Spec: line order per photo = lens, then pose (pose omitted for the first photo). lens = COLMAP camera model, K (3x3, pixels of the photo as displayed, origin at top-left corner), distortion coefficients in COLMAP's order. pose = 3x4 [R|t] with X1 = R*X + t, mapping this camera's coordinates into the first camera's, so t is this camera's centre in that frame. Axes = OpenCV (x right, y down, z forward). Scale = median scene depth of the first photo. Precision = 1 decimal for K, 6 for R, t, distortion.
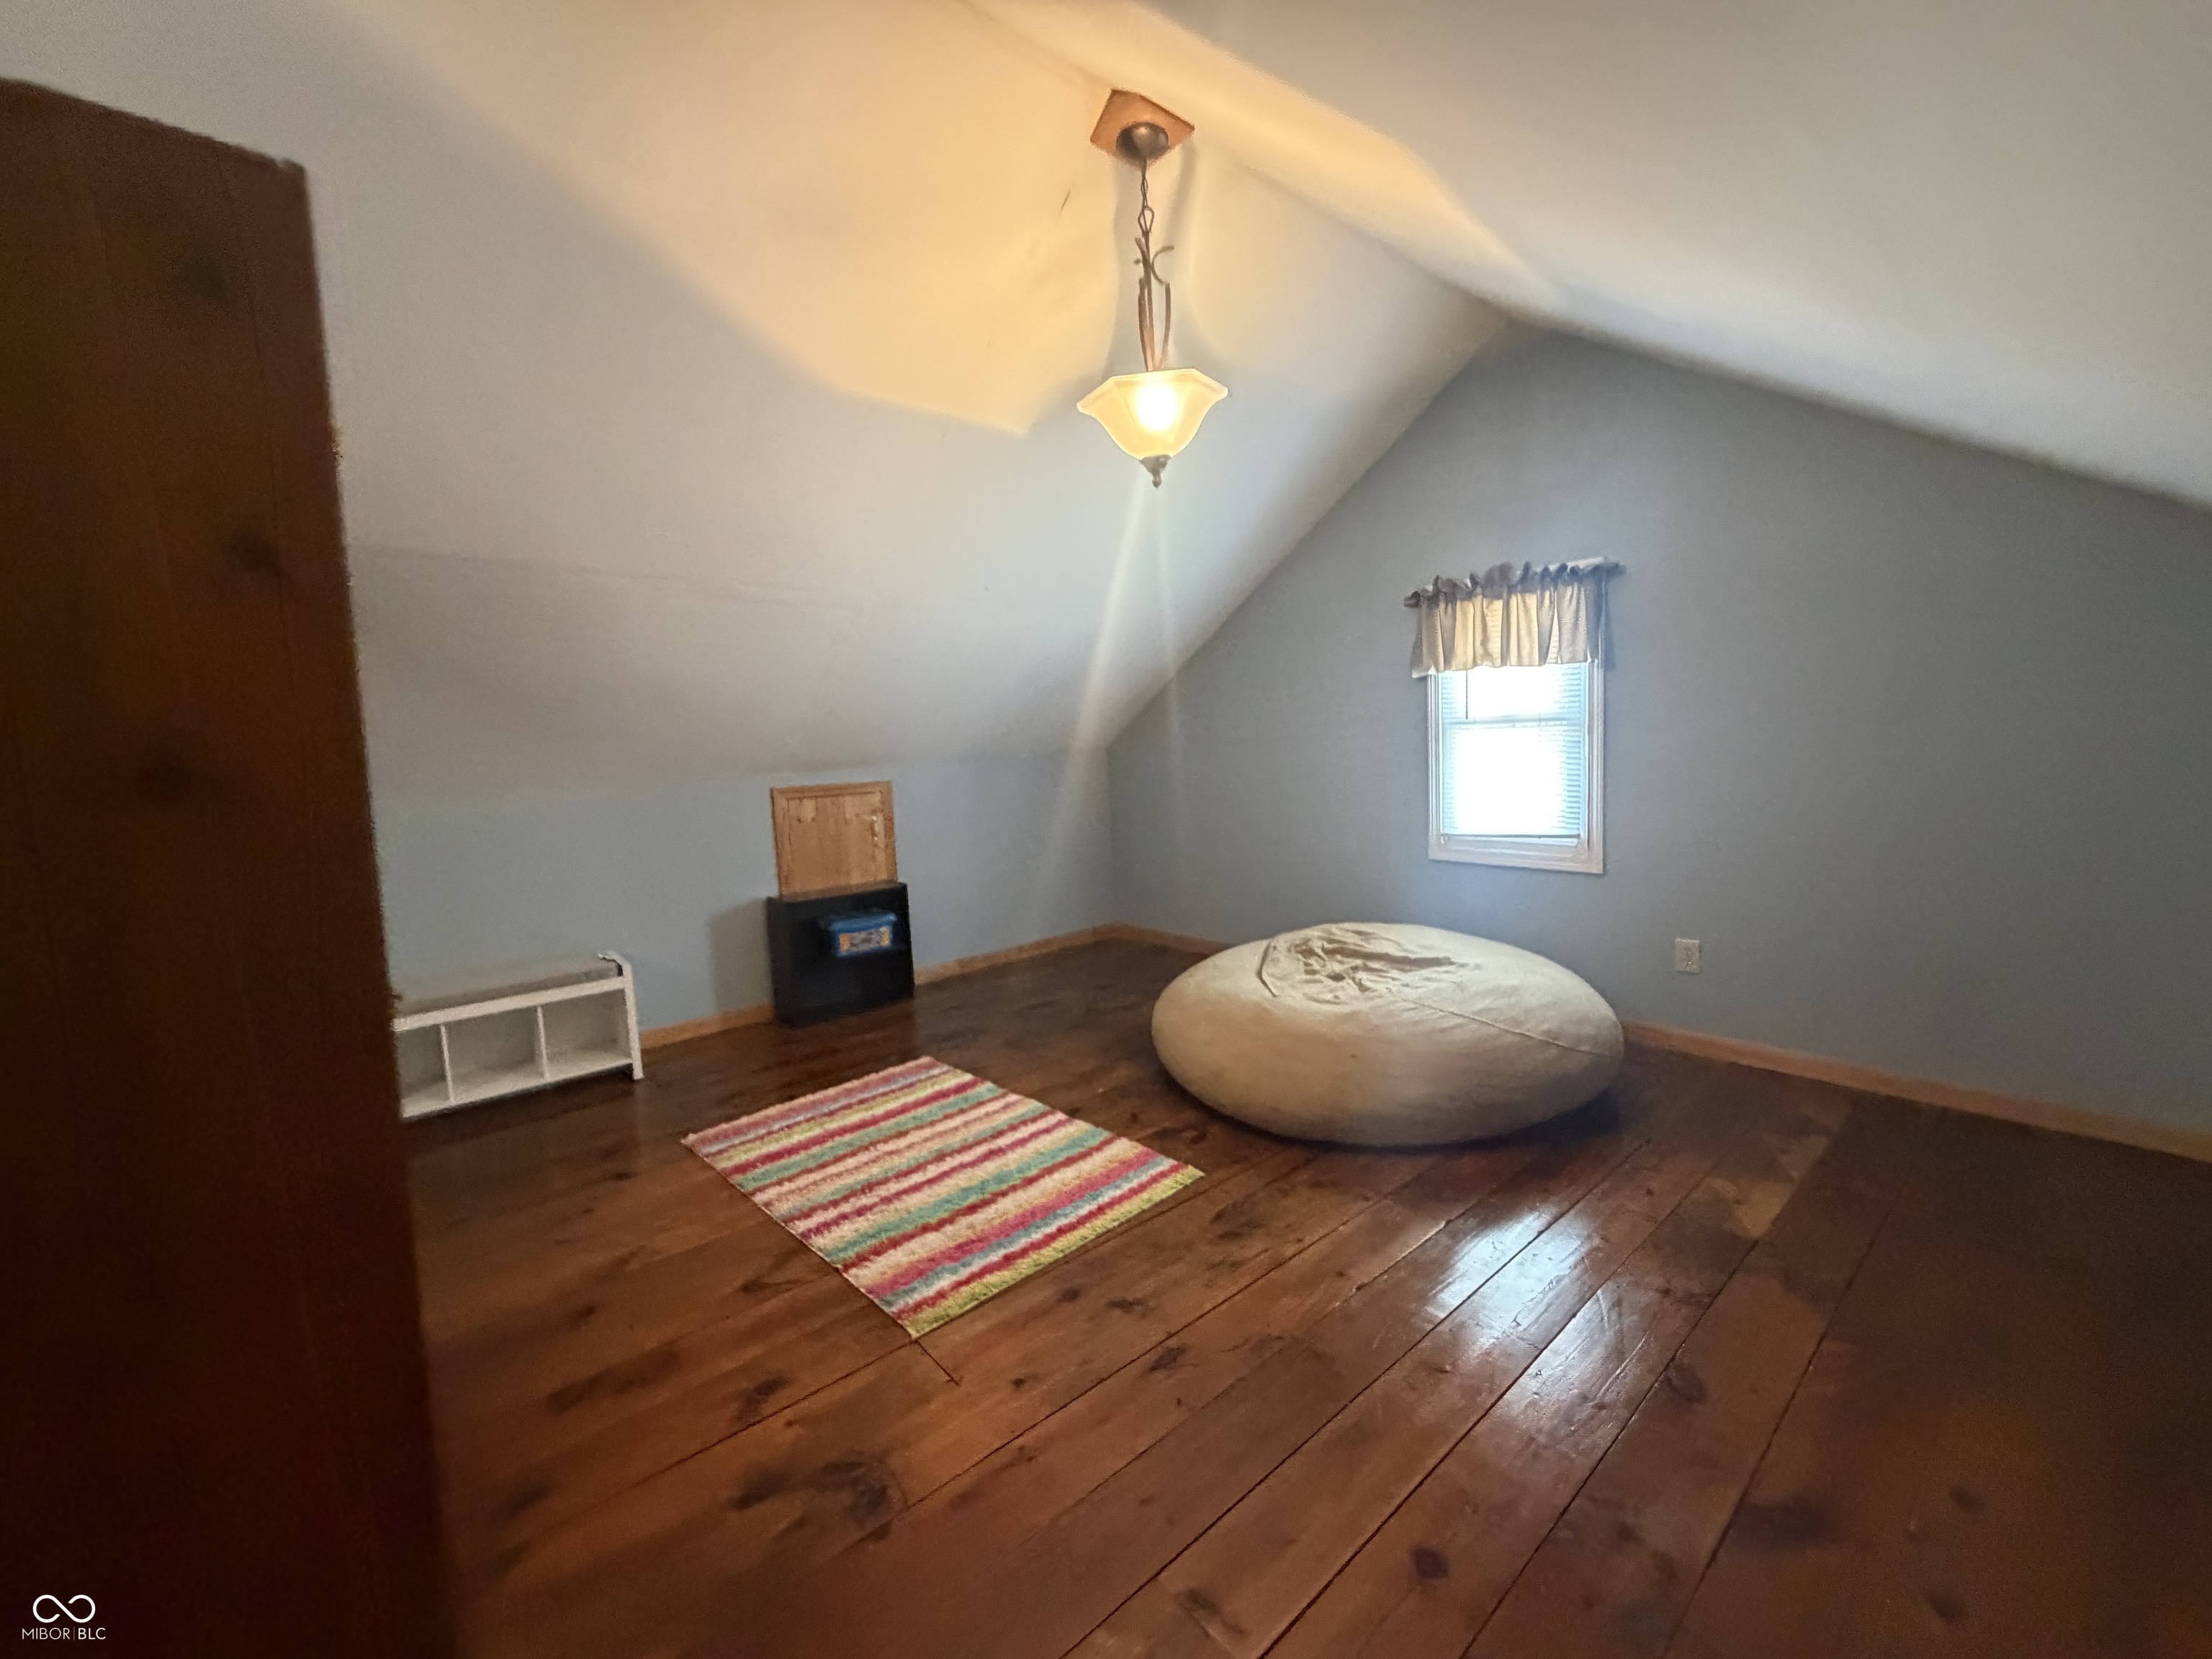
lens RADIAL K [[881.0, 0, 1095.3], [0, 881.0, 838.5], [0, 0, 1]] dist [0.002167, -0.000456]
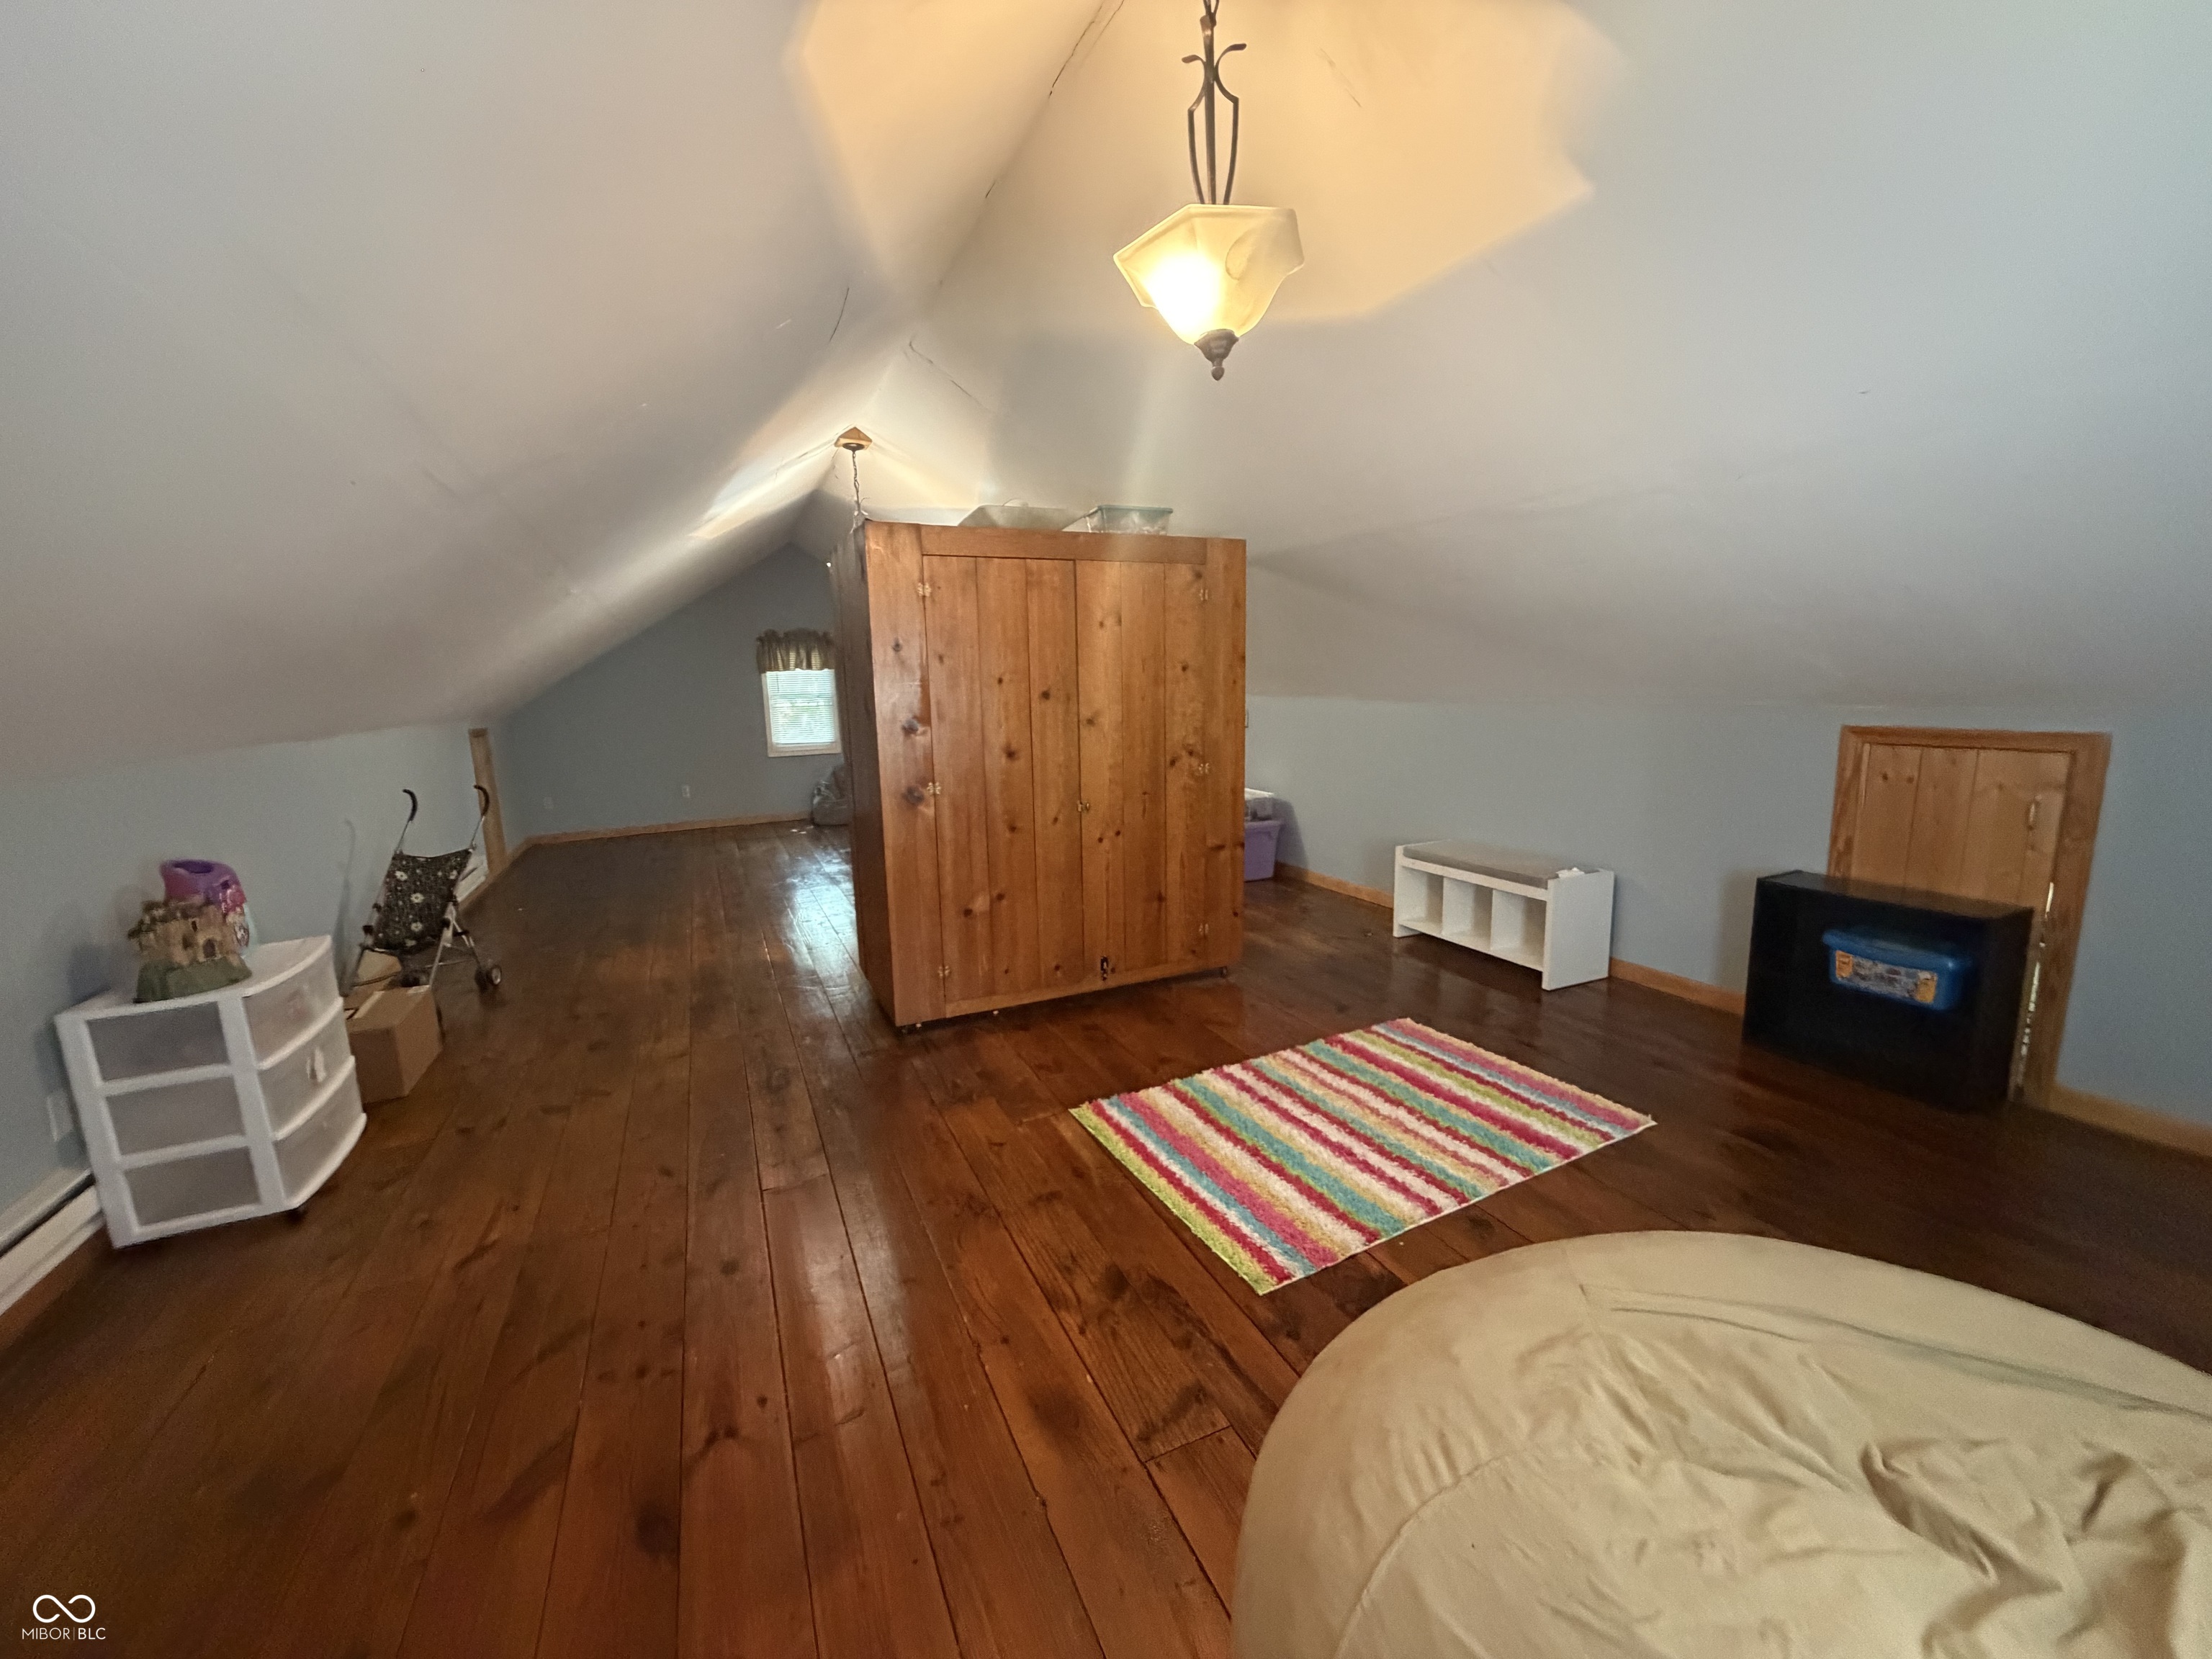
lens RADIAL K [[881.0, 0, 1098.3], [0, 881.0, 834.5], [0, 0, 1]] dist [0.002167, -0.000456]
pose [[-0.268000, 0.220330, -0.937886, 0.728318], [-0.063445, 0.967348, 0.245381, -0.165054], [0.961328, 0.125266, -0.245271, 0.931786]]
